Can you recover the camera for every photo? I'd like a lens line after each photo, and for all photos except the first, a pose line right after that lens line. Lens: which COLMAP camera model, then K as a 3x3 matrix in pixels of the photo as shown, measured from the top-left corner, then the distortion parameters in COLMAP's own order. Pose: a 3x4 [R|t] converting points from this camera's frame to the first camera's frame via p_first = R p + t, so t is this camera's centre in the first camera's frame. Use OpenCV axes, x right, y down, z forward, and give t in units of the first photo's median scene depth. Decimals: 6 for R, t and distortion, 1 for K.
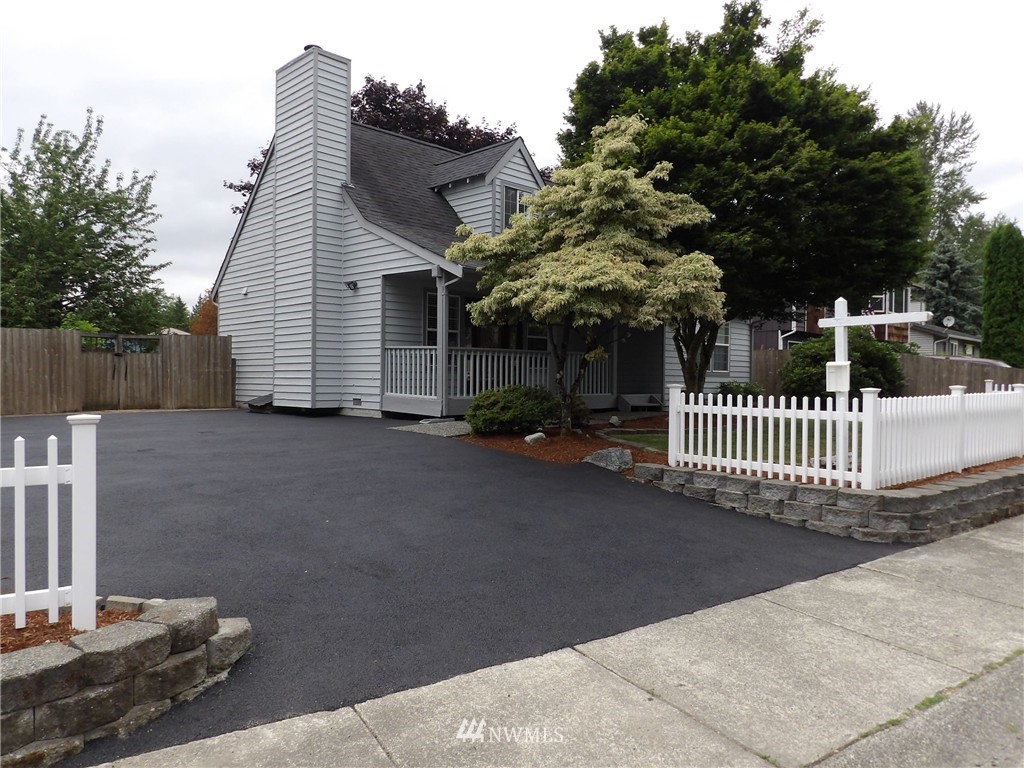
lens RADIAL K [[738.6, 0, 507.7], [0, 738.6, 383.9], [0, 0, 1]] dist [-0.045803, 0.062041]
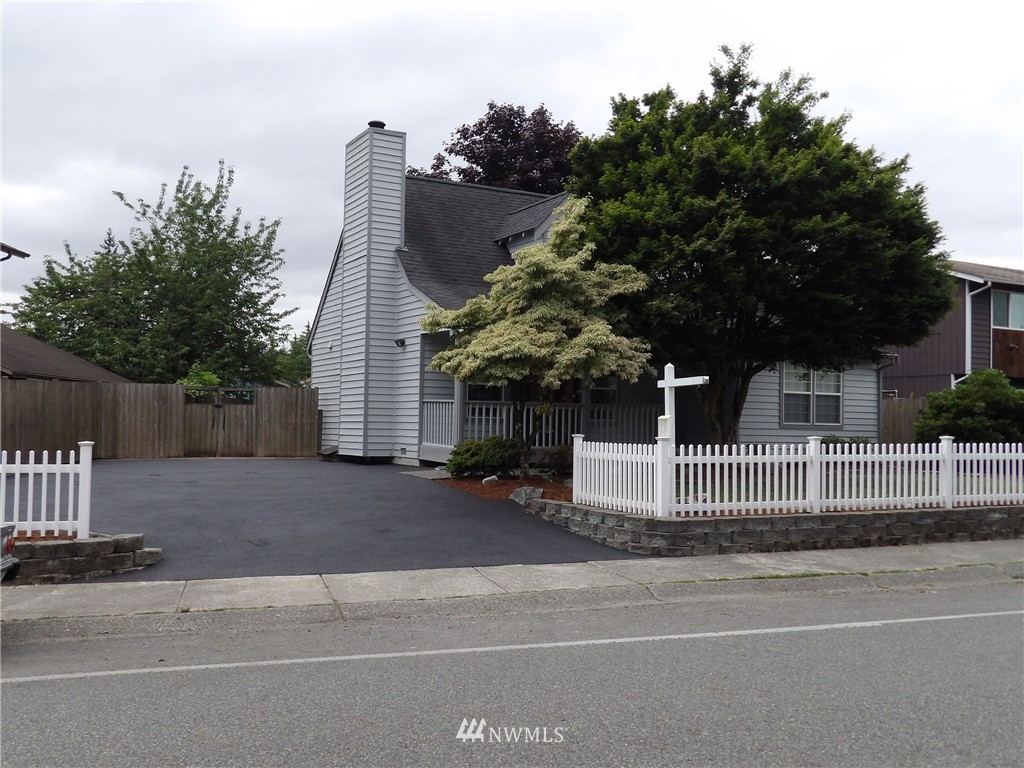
lens RADIAL K [[1024.6, 0, 512.0], [0, 1024.6, 384.0], [0, 0, 1]] dist [0.001205, 0.012275]
pose [[0.958656, -0.006765, -0.284487, 0.360494], [-0.008915, 0.998513, -0.053785, 0.005841], [0.284428, 0.054097, 0.957170, -0.375209]]
